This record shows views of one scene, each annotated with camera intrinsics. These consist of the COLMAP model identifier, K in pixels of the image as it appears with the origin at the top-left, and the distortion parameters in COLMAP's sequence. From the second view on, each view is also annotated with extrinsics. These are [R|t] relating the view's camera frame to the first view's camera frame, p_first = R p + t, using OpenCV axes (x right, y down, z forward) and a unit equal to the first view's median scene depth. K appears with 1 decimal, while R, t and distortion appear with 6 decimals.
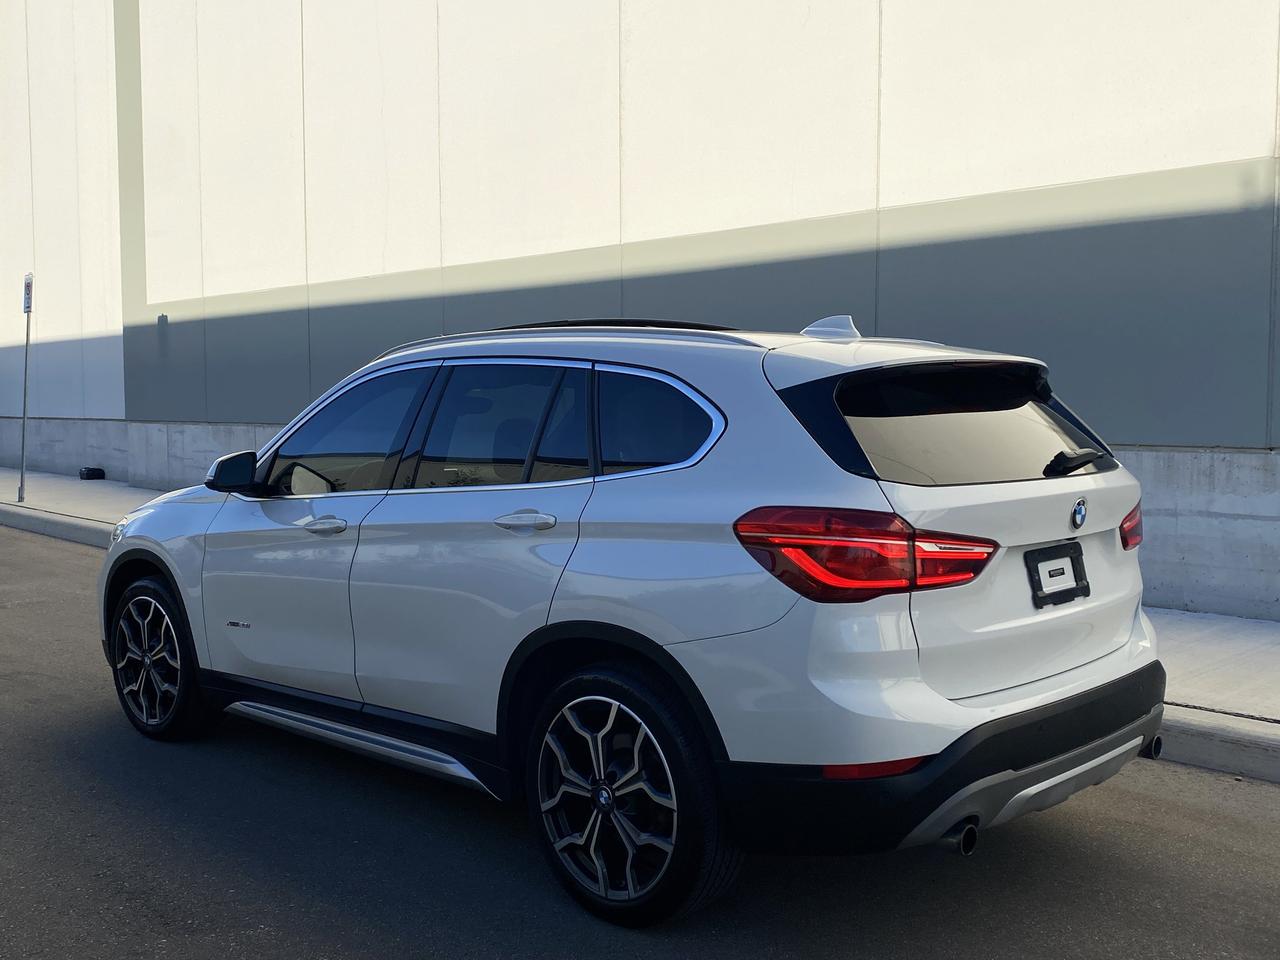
lens RADIAL K [[1347.9, 0, 644.7], [0, 1347.9, 485.0], [0, 0, 1]] dist [0.018208, 0.000000]
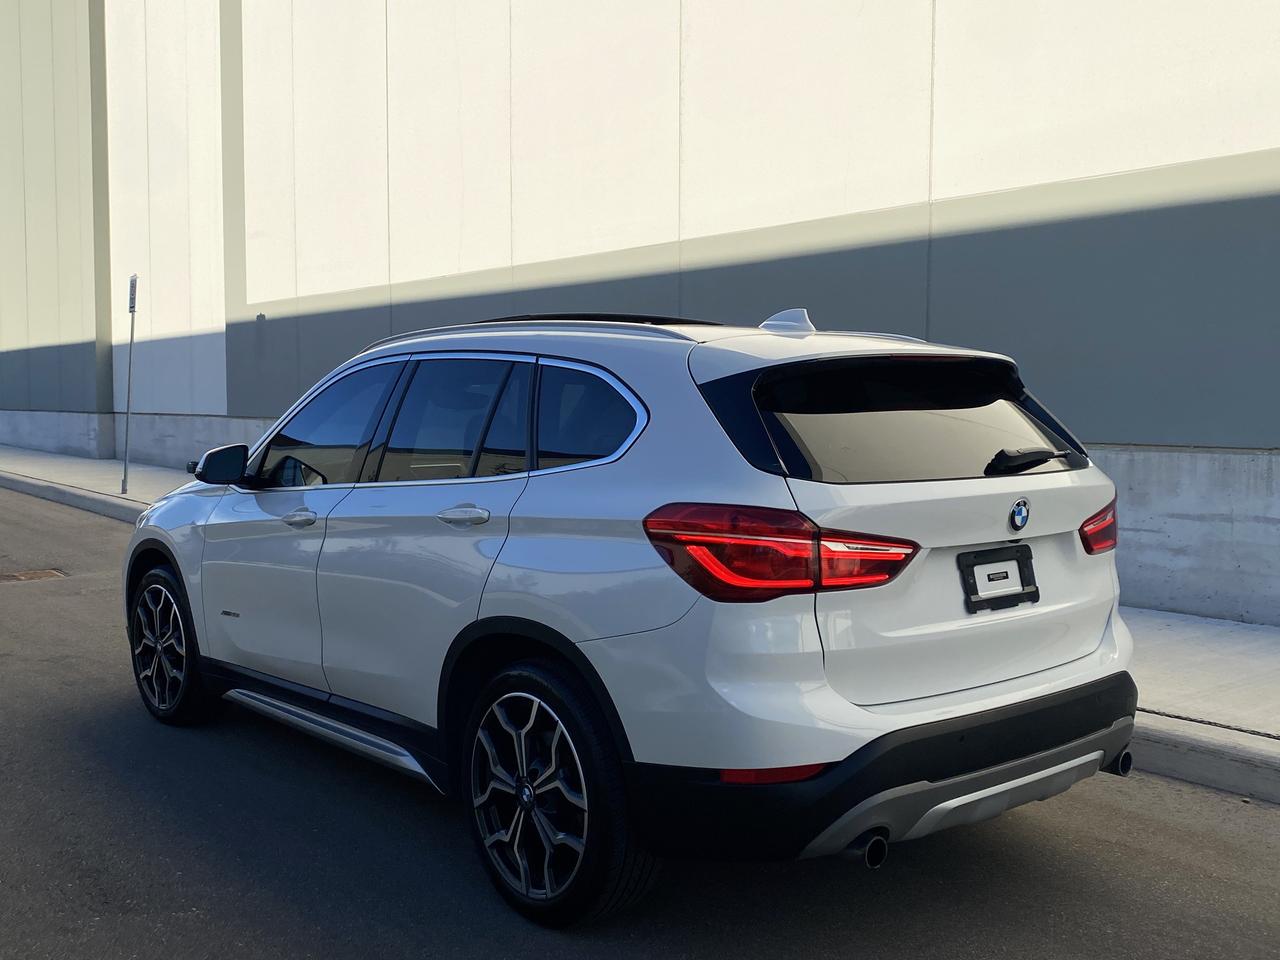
lens RADIAL K [[1347.9, 0, 629.5], [0, 1347.9, 482.8], [0, 0, 1]] dist [0.018208, 0.000000]
pose [[0.993992, 0.010909, -0.108904, 0.137010], [-0.011053, 0.999939, -0.000716, 0.002091], [0.108890, 0.001915, 0.994052, 0.020849]]
